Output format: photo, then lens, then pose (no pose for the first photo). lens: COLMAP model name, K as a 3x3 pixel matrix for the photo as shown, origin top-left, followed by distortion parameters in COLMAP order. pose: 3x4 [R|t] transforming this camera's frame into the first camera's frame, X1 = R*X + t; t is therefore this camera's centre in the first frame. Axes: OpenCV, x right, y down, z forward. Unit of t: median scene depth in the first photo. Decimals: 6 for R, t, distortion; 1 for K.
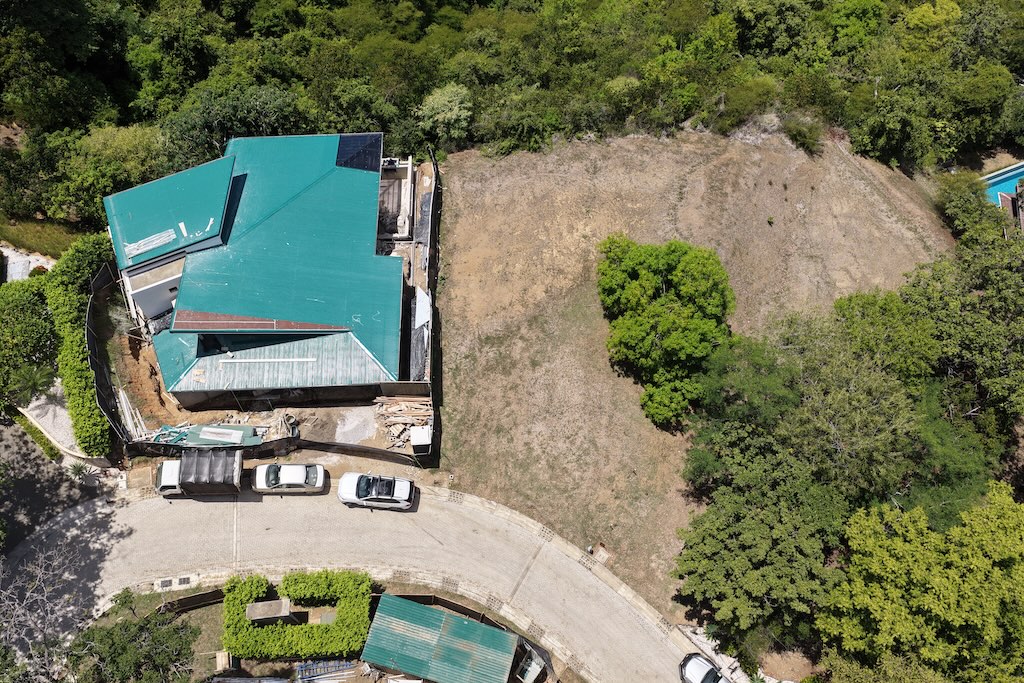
lens RADIAL K [[852.6, 0, 513.9], [0, 852.6, 336.2], [0, 0, 1]] dist [-0.016614, 0.047586]
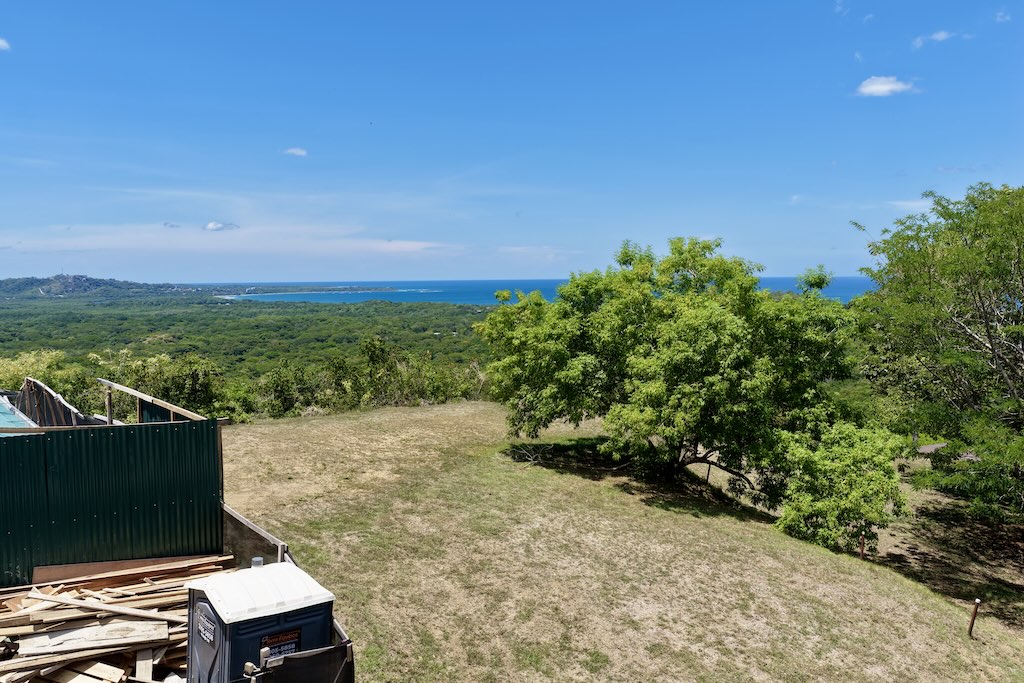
lens RADIAL K [[850.2, 0, 514.1], [0, 850.2, 338.7], [0, 0, 1]] dist [-0.016046, 0.043787]
pose [[0.810425, -0.037749, 0.584625, -0.156429], [0.504499, 0.552261, -0.663693, 0.215107], [-0.297812, 0.832816, 0.466610, 0.806263]]
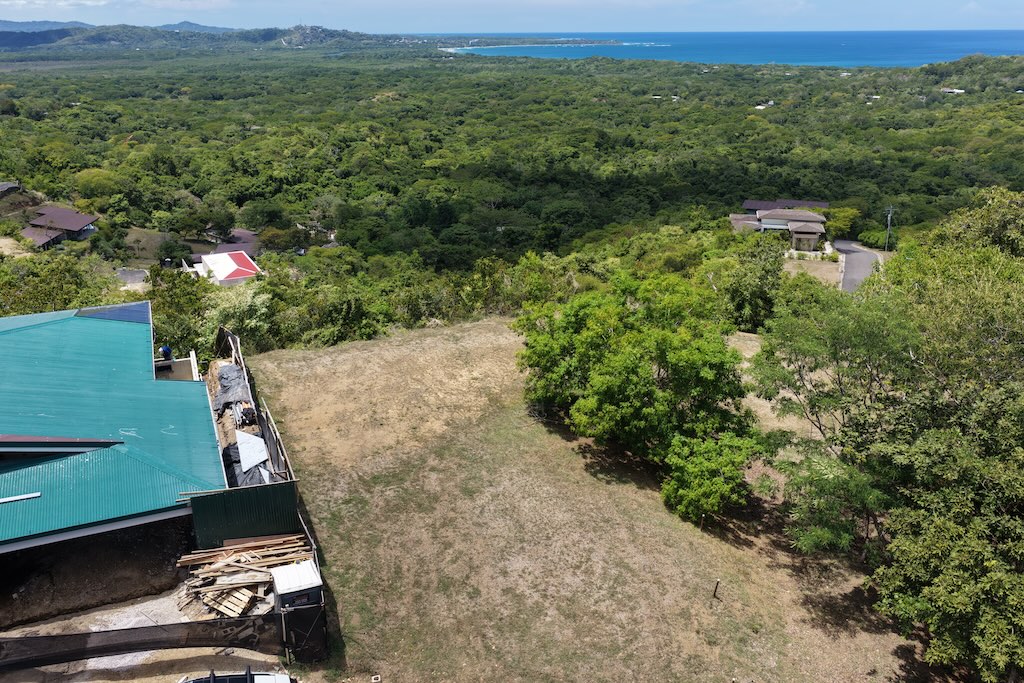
lens RADIAL K [[850.2, 0, 514.1], [0, 850.2, 338.7], [0, 0, 1]] dist [-0.016046, 0.043787]
pose [[0.932631, -0.115442, 0.341865, -0.132401], [0.306968, 0.751822, -0.583553, 0.301572], [-0.189655, 0.649181, 0.736610, 0.525239]]
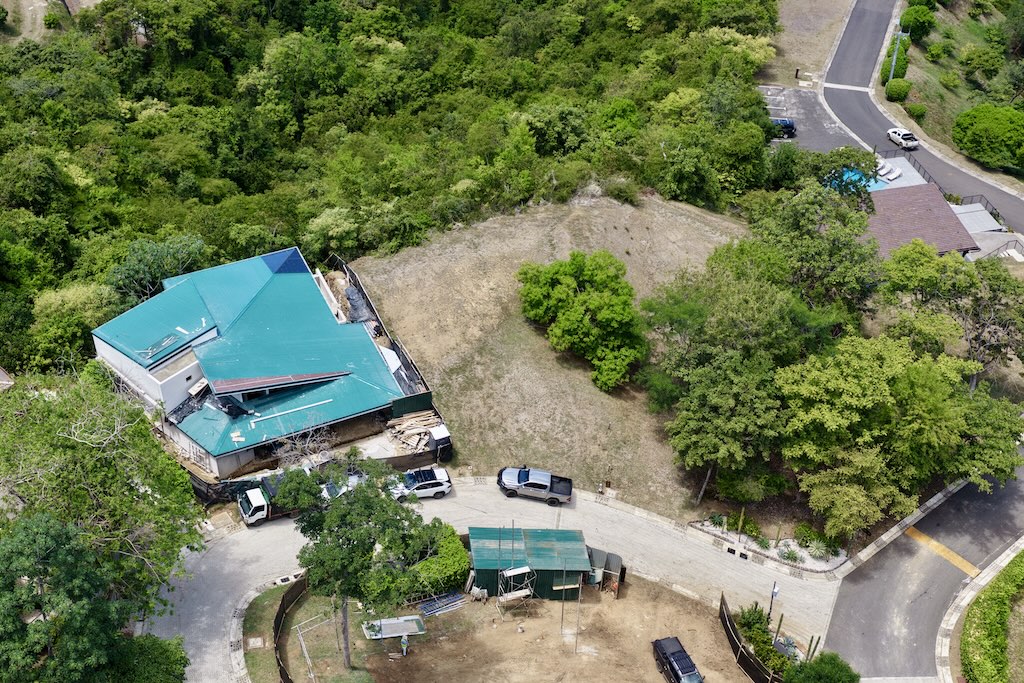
lens RADIAL K [[1312.3, 0, 512.0], [0, 1312.3, 341.5], [0, 0, 1]] dist [-0.010665, -0.001749]
pose [[0.921908, -0.232171, 0.310133, -0.516471], [0.321397, 0.905326, -0.277649, 0.505747], [-0.216309, 0.355643, 0.909246, -0.672737]]
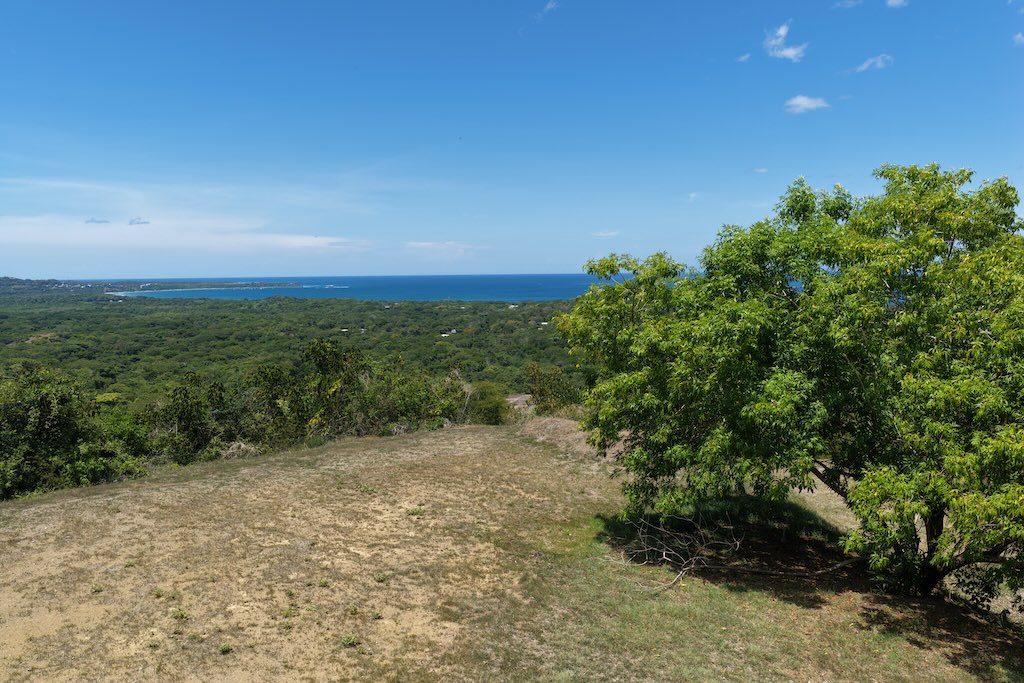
lens RADIAL K [[850.2, 0, 514.1], [0, 850.2, 338.7], [0, 0, 1]] dist [-0.016046, 0.043787]
pose [[0.742074, -0.047704, 0.668619, -0.082748], [0.577973, 0.550758, -0.602174, 0.039666], [-0.339521, 0.833301, 0.436274, 0.923416]]
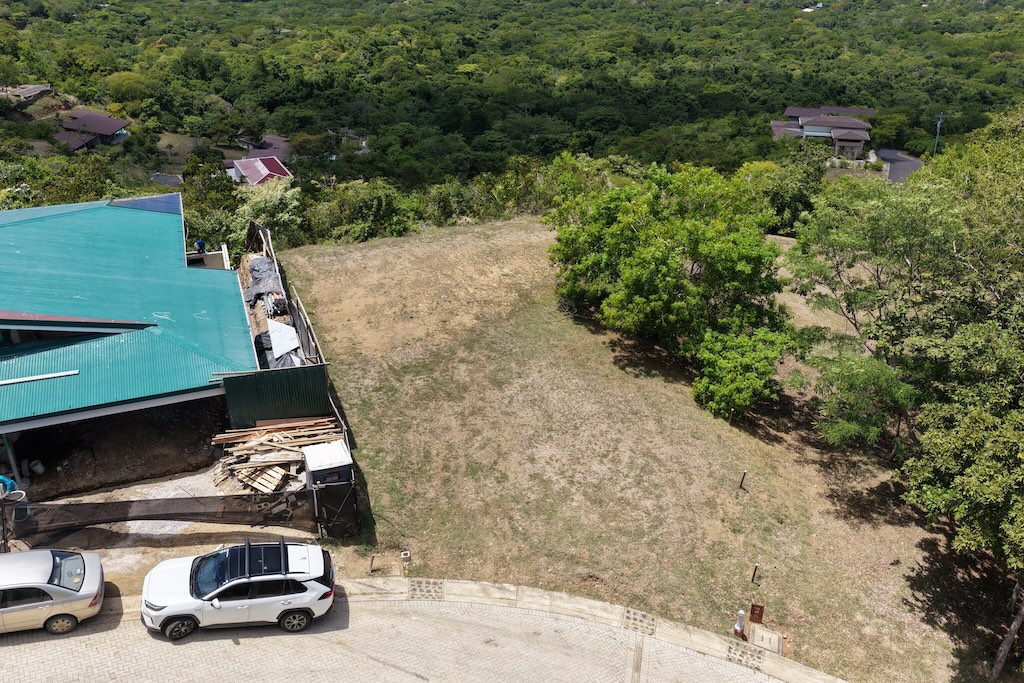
lens RADIAL K [[850.2, 0, 514.1], [0, 850.2, 338.7], [0, 0, 1]] dist [-0.016046, 0.043787]
pose [[0.946126, -0.135898, 0.293899, -0.131601], [0.276327, 0.812007, -0.514089, 0.310334], [-0.168785, 0.567606, 0.805814, 0.537642]]
